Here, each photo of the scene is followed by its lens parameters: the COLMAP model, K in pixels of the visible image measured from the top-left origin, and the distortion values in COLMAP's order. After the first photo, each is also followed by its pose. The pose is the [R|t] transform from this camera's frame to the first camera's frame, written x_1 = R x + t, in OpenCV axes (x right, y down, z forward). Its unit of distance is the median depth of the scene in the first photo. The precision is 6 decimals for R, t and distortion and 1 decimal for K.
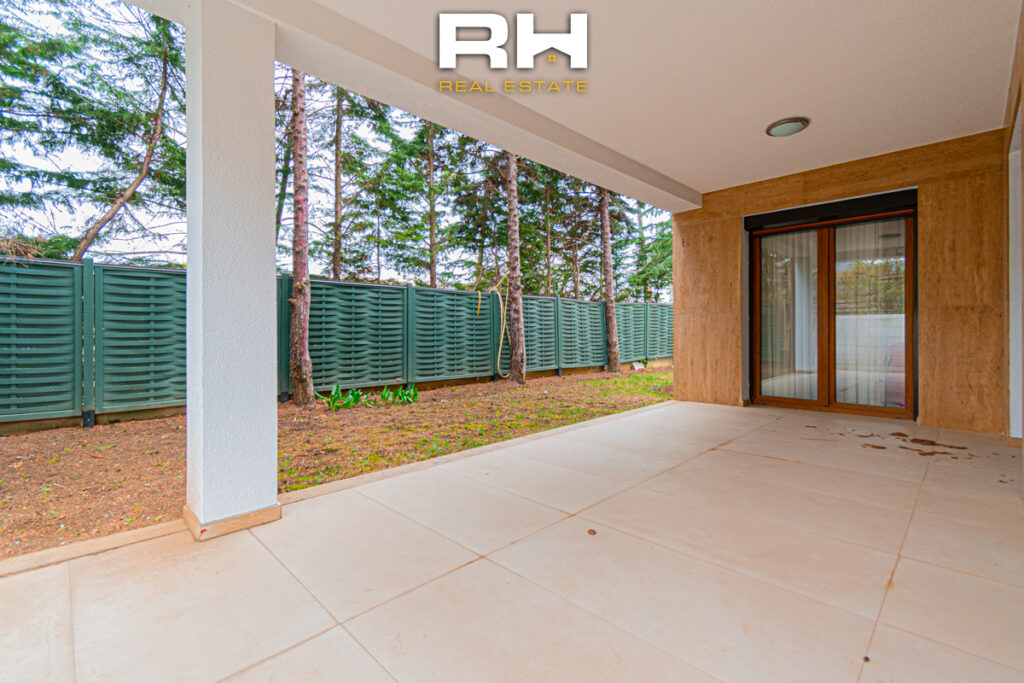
lens RADIAL K [[464.2, 0, 535.4], [0, 464.2, 326.7], [0, 0, 1]] dist [0.002971, -0.000155]
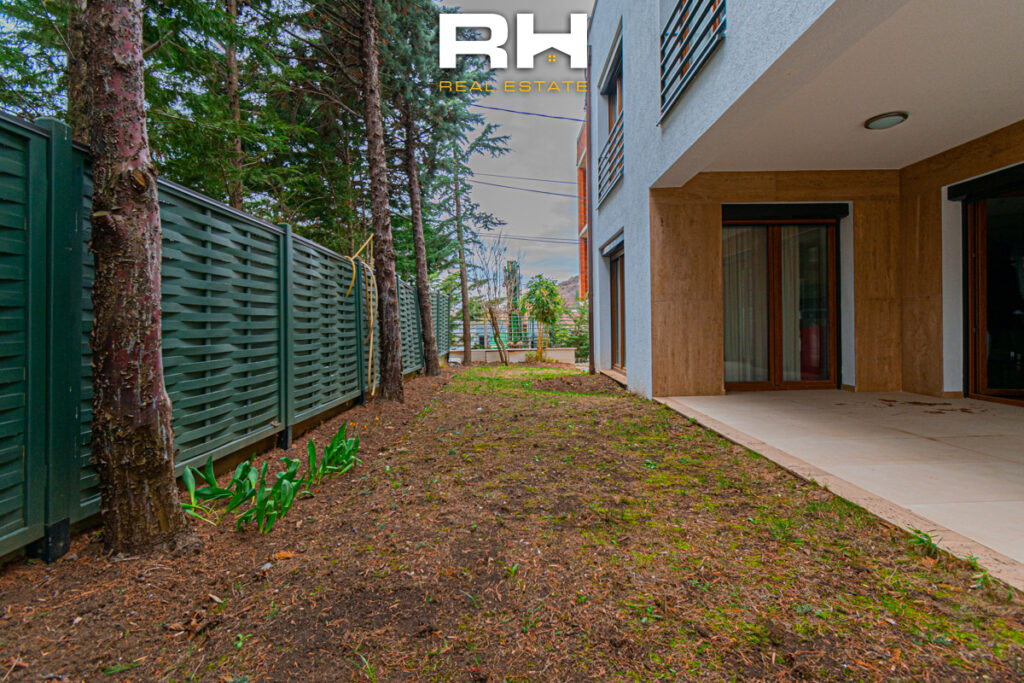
lens RADIAL K [[464.2, 0, 522.7], [0, 464.2, 324.8], [0, 0, 1]] dist [0.002971, -0.000155]
pose [[0.706047, -0.007444, 0.708126, -0.518609], [0.007368, 0.999968, 0.003166, 0.014594], [-0.708127, 0.002982, 0.706079, 0.558550]]
